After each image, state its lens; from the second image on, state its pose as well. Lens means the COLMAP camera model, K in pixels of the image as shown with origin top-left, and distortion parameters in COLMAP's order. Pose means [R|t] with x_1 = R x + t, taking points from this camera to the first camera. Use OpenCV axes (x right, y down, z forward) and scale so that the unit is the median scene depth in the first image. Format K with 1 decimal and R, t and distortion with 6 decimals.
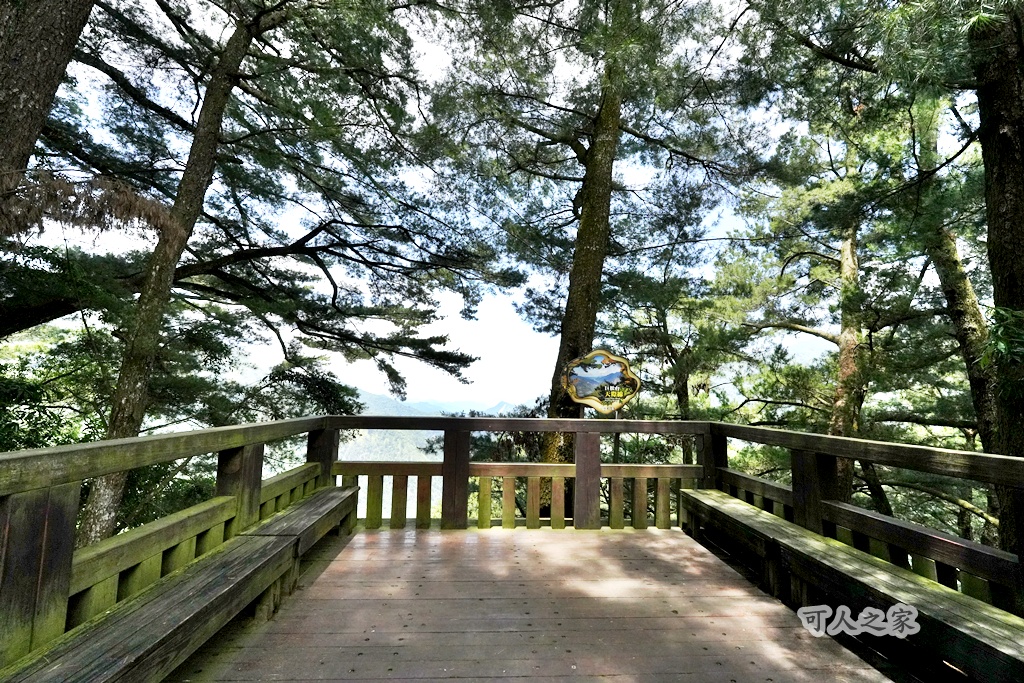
lens RADIAL K [[415.3, 0, 512.7], [0, 415.3, 343.6], [0, 0, 1]] dist [-0.014746, 0.000952]
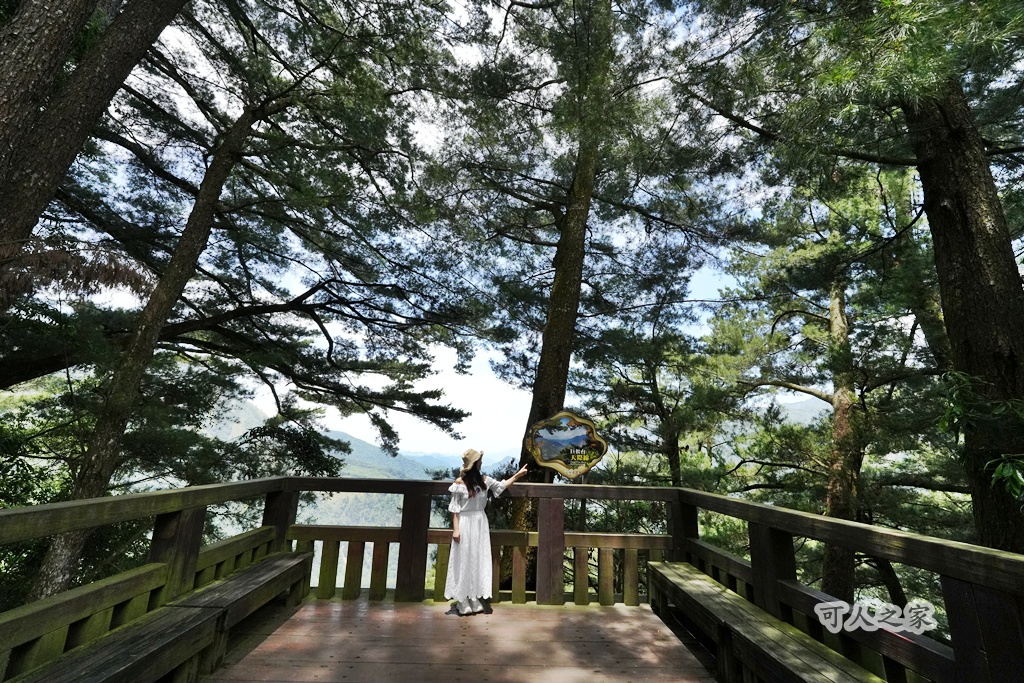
lens RADIAL K [[415.3, 0, 509.0], [0, 415.3, 342.3], [0, 0, 1]] dist [-0.014746, 0.000952]
pose [[0.999651, 0.006280, -0.025647, 0.052566], [-0.009535, 0.991622, -0.128823, -0.011080], [0.024624, 0.129023, 0.991336, -0.006124]]
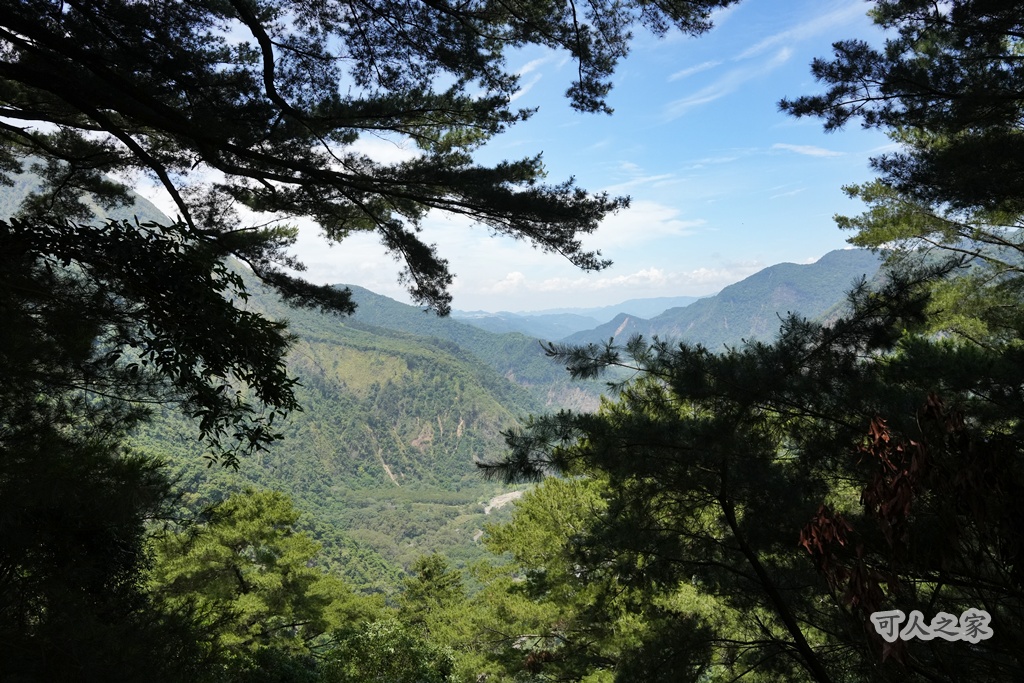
lens RADIAL K [[715.9, 0, 507.2], [0, 715.9, 339.0], [0, 0, 1]] dist [-0.107238, -0.000954]
pose [[0.982140, -0.016087, -0.187464, -0.098657], [0.048346, 0.984463, 0.168806, 0.065163], [0.181836, -0.174855, 0.967658, 0.464260]]
